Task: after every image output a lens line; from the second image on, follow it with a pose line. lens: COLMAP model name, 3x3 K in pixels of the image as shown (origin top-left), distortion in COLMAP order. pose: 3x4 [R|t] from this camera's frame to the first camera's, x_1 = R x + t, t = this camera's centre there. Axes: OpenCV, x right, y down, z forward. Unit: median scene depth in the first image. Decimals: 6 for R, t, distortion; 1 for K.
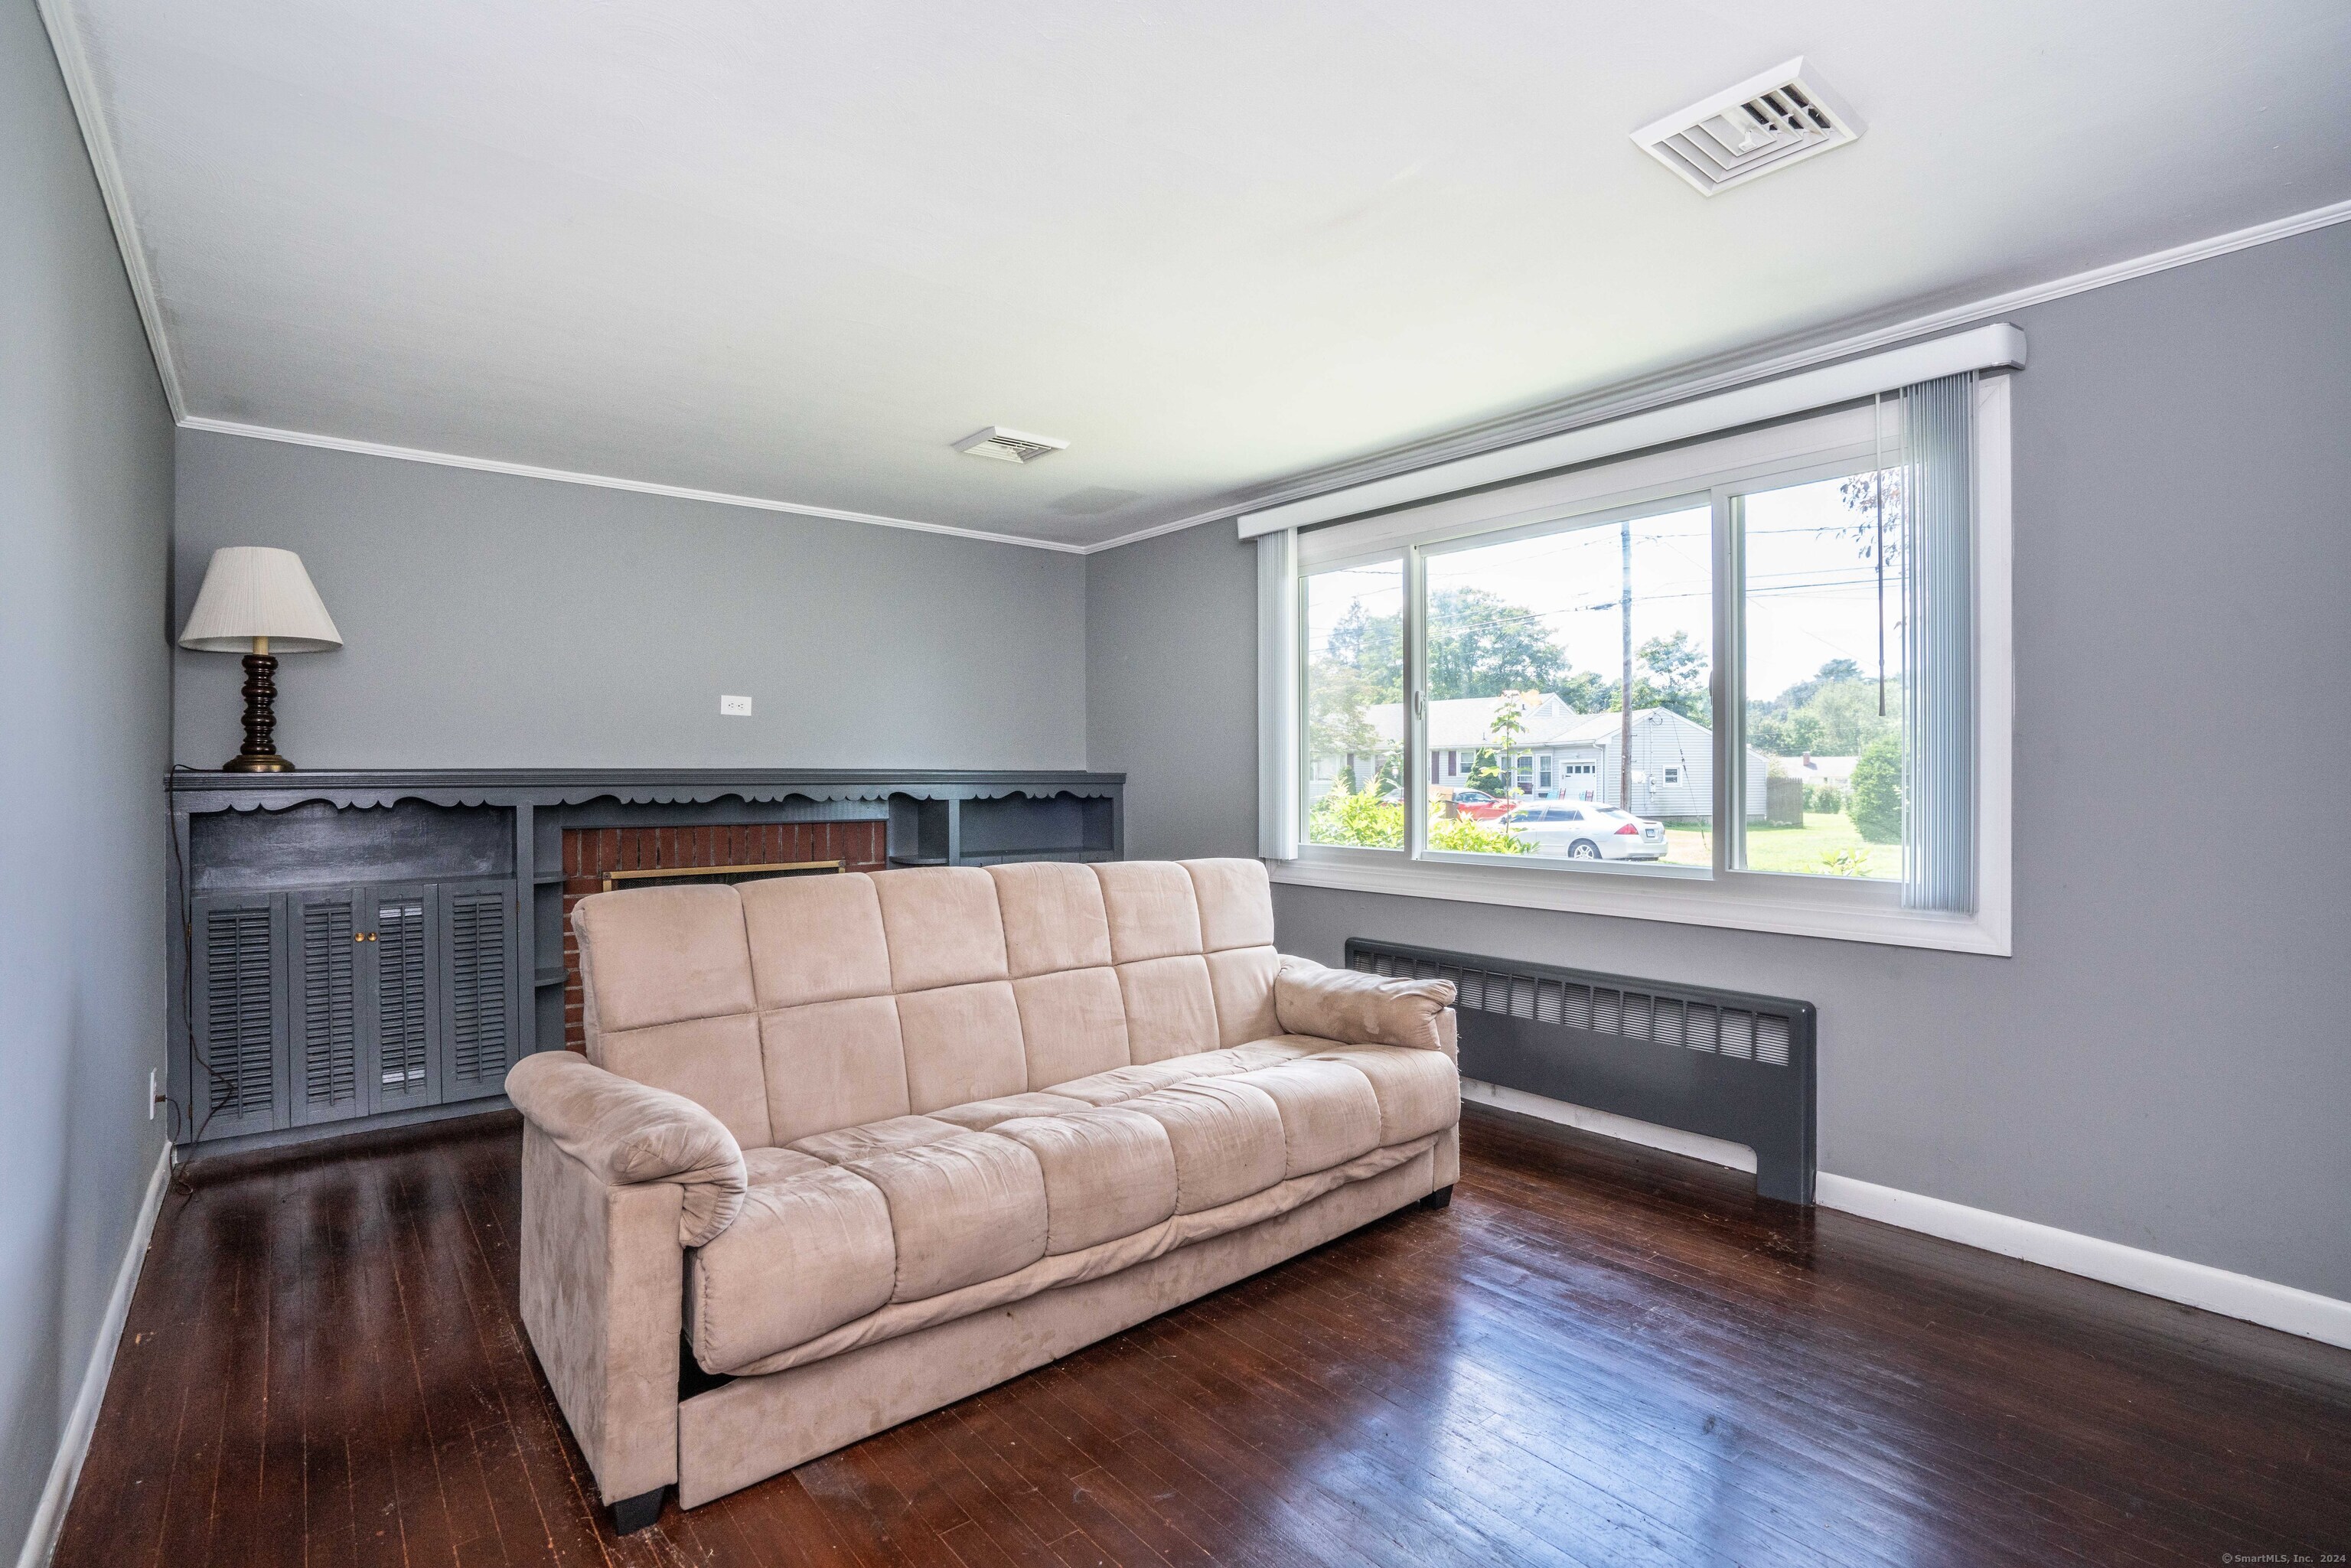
lens RADIAL K [[1128.5, 0, 1175.5], [0, 1128.5, 784.0], [0, 0, 1]] dist [-0.042753, 0.018178]
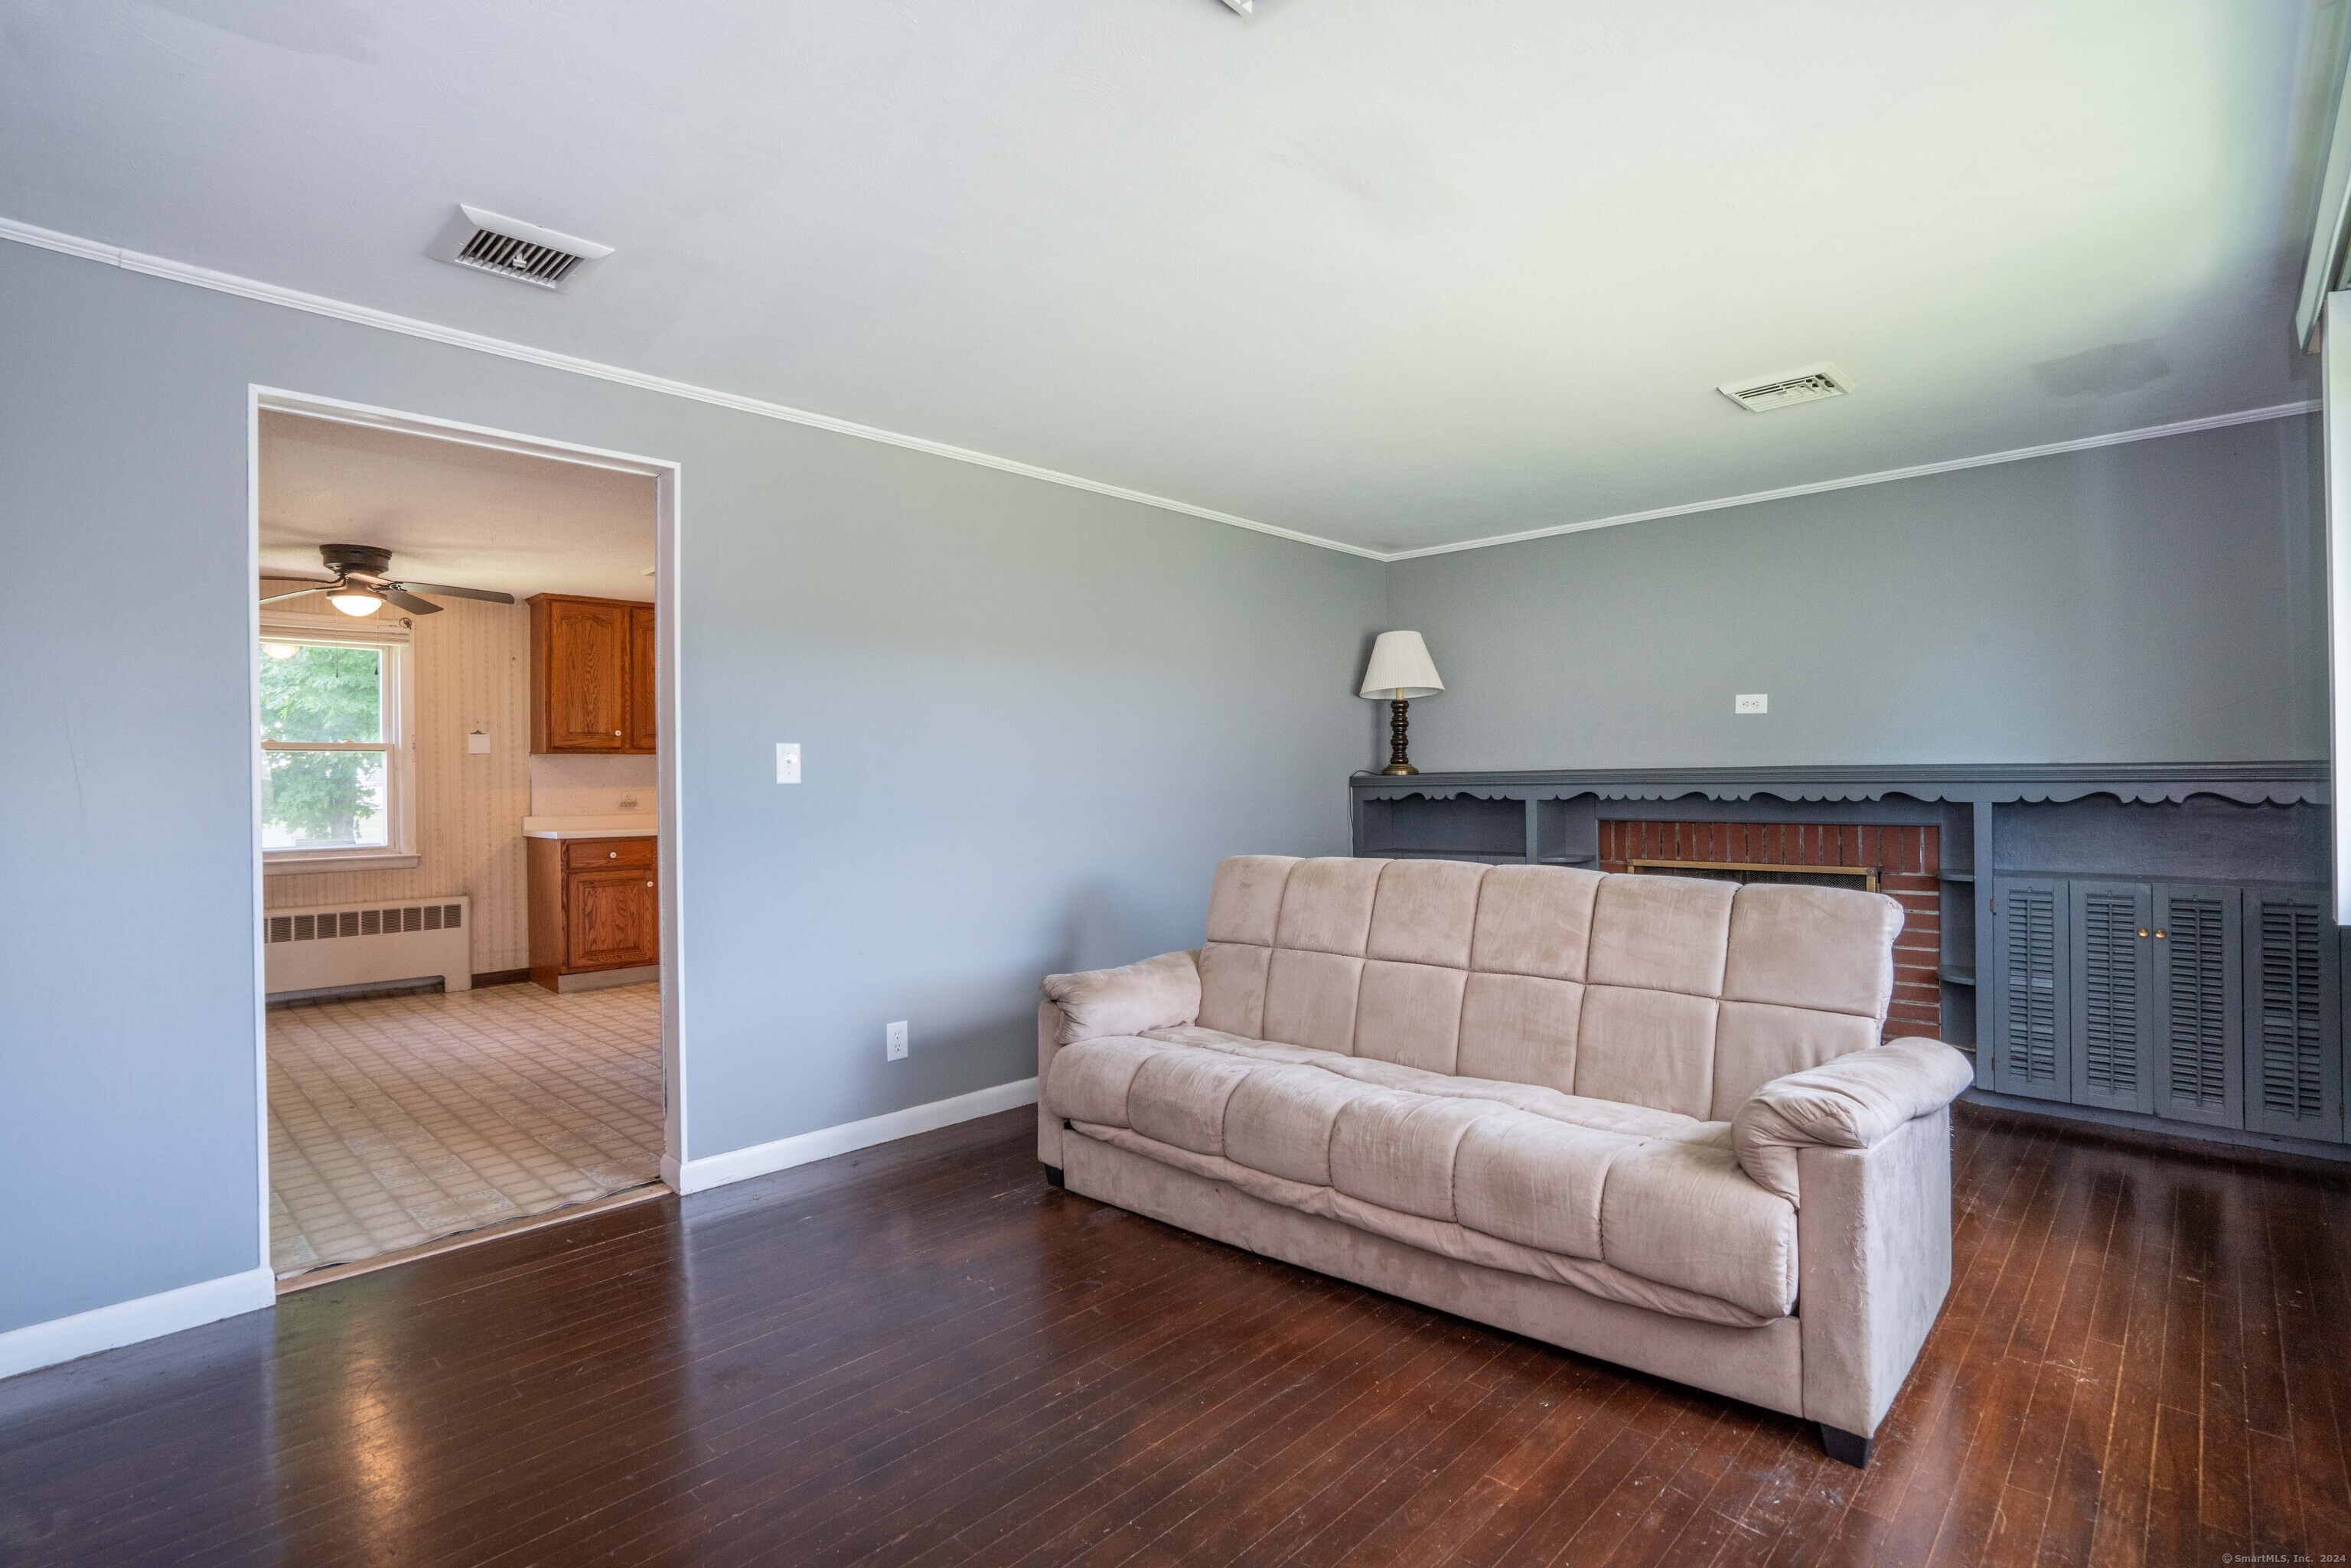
lens RADIAL K [[1128.5, 0, 1175.5], [0, 1128.5, 784.0], [0, 0, 1]] dist [-0.042753, 0.018178]
pose [[0.124604, 0.003074, -0.992202, 0.626606], [0.003809, 0.999986, 0.003577, -0.004592], [0.992199, -0.004225, 0.124591, 0.429543]]
